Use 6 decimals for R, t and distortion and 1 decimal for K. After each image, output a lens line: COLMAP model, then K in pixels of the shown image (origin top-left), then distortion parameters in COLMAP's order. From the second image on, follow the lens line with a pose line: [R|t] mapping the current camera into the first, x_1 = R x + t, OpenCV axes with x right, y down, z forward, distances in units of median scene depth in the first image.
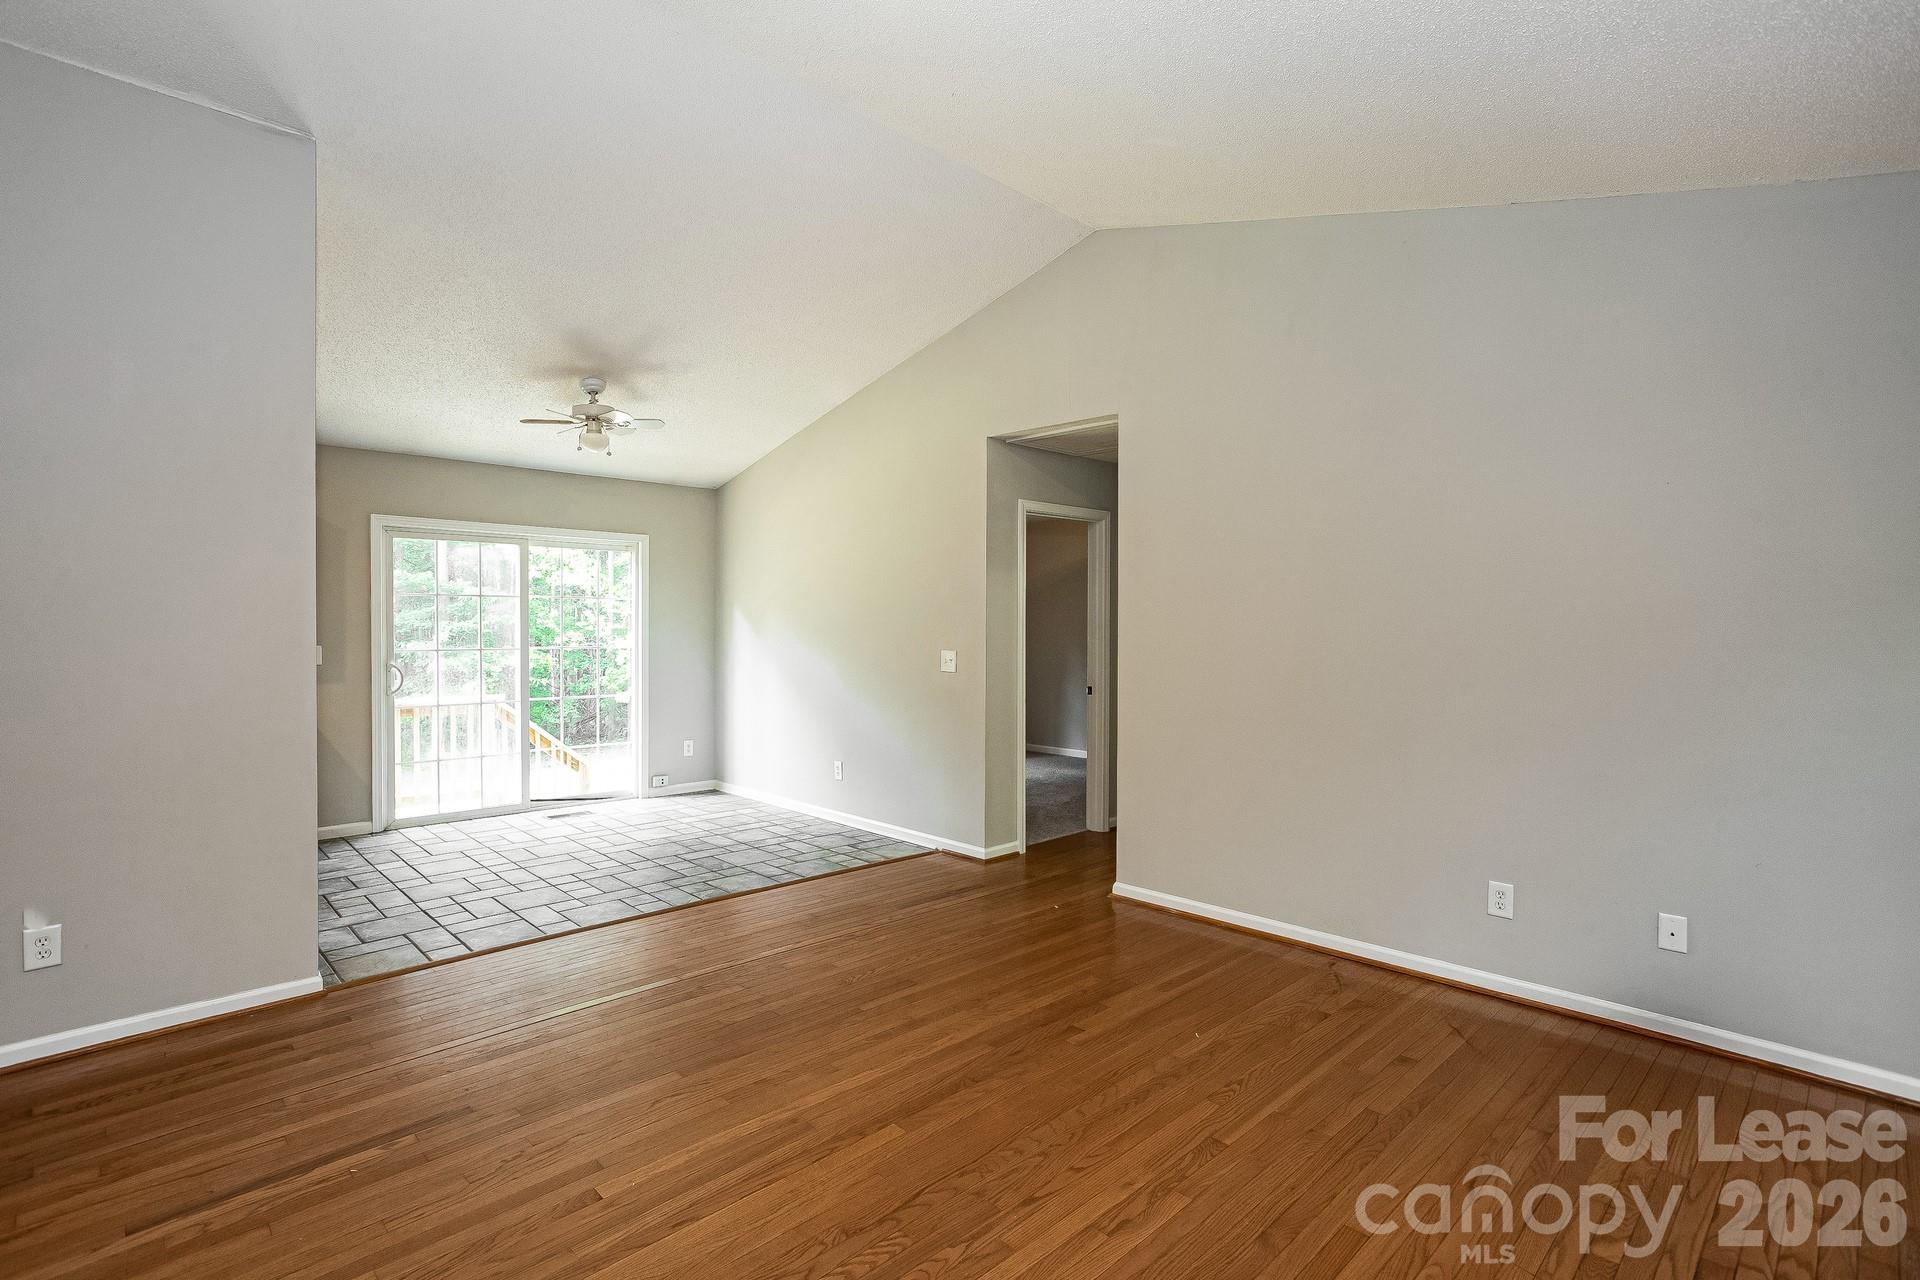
lens RADIAL K [[932.5, 0, 948.9], [0, 932.5, 620.8], [0, 0, 1]] dist [-0.029164, 0.006358]
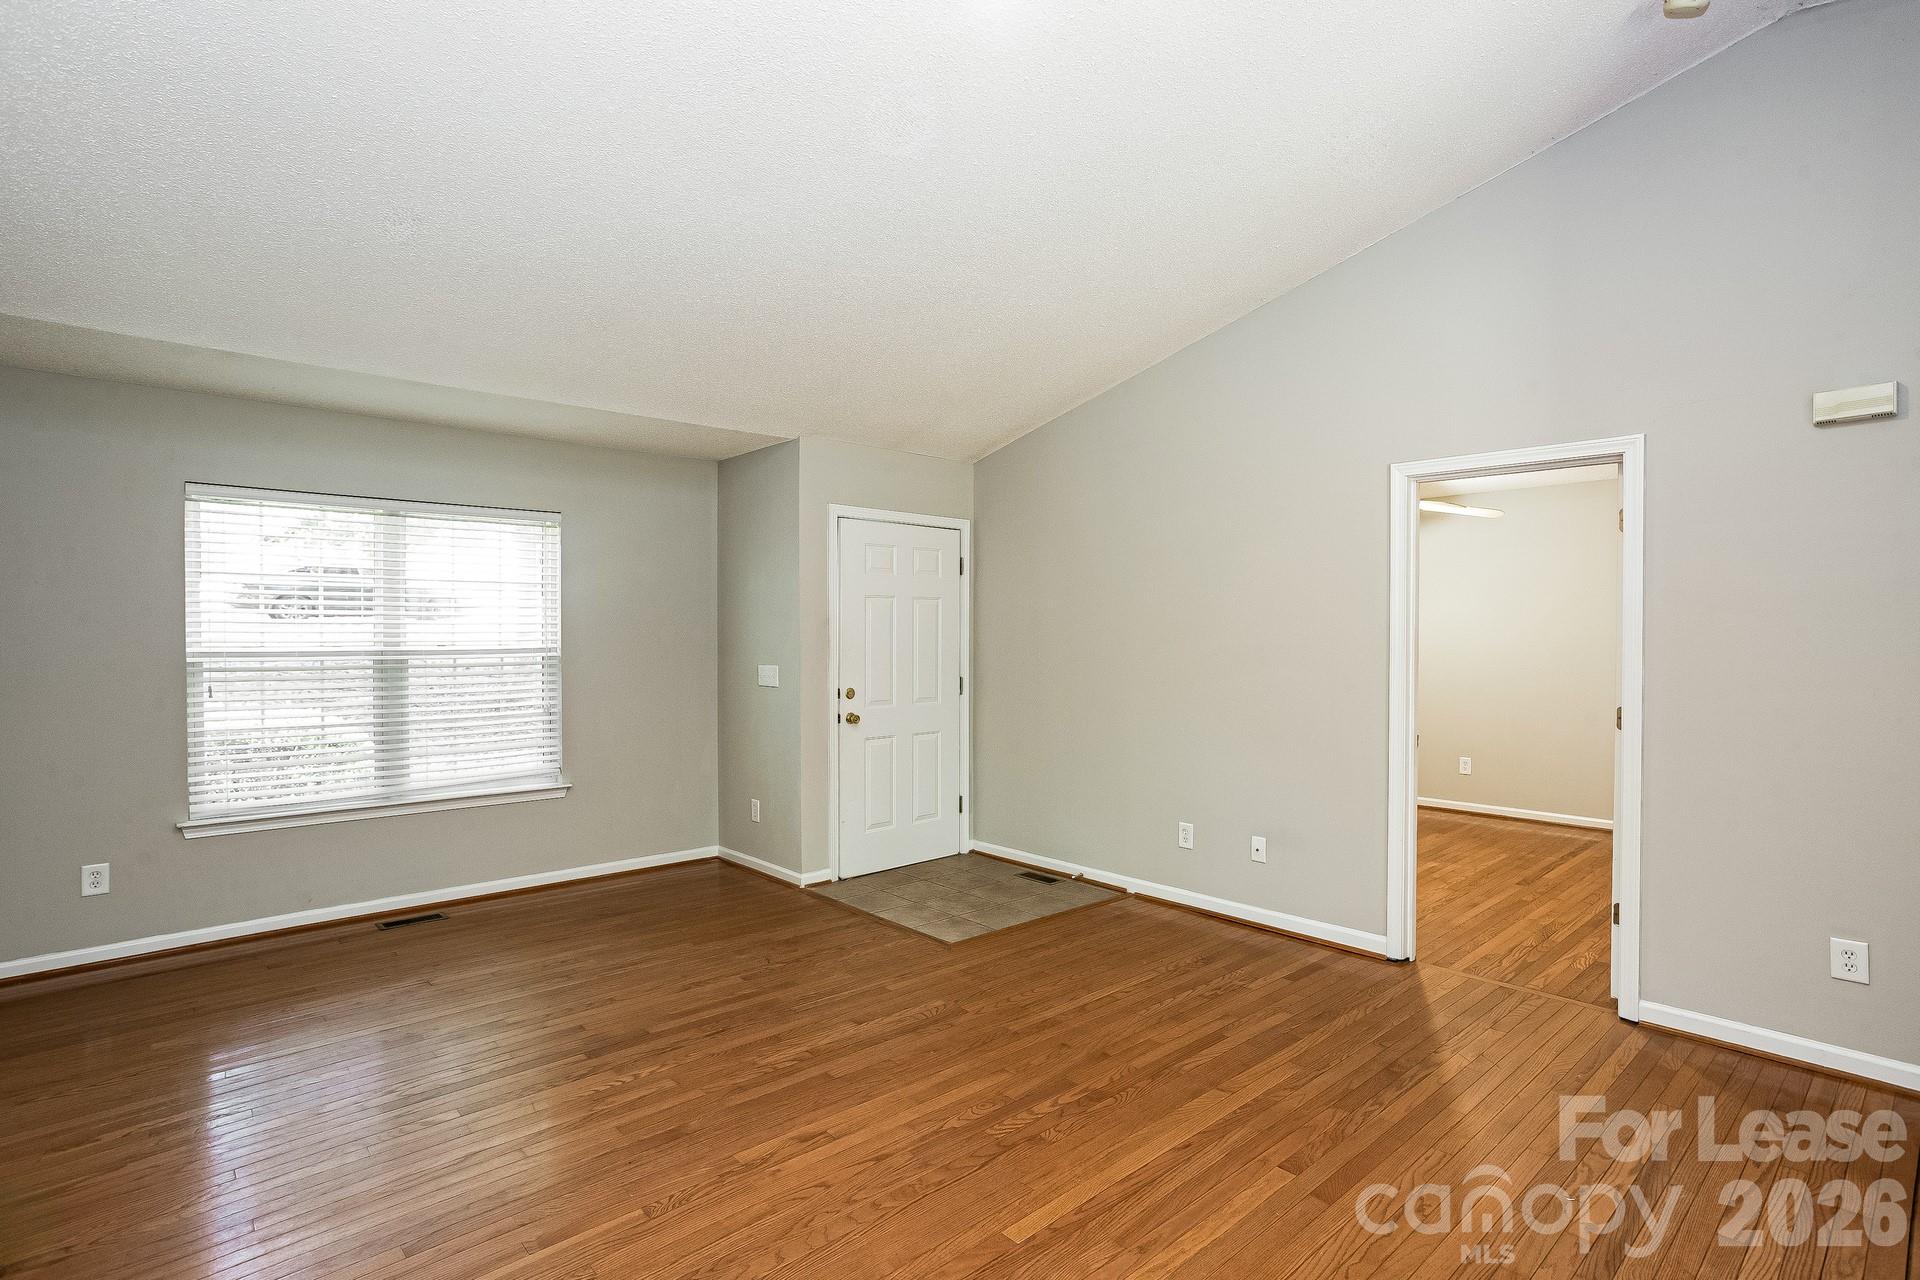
lens RADIAL K [[932.5, 0, 951.8], [0, 932.5, 636.2], [0, 0, 1]] dist [-0.029164, 0.006358]
pose [[-0.999353, -0.002045, 0.035908, -0.022618], [-0.002025, 0.999998, 0.000591, 0.006380], [-0.035909, 0.000518, -0.999355, 1.365278]]
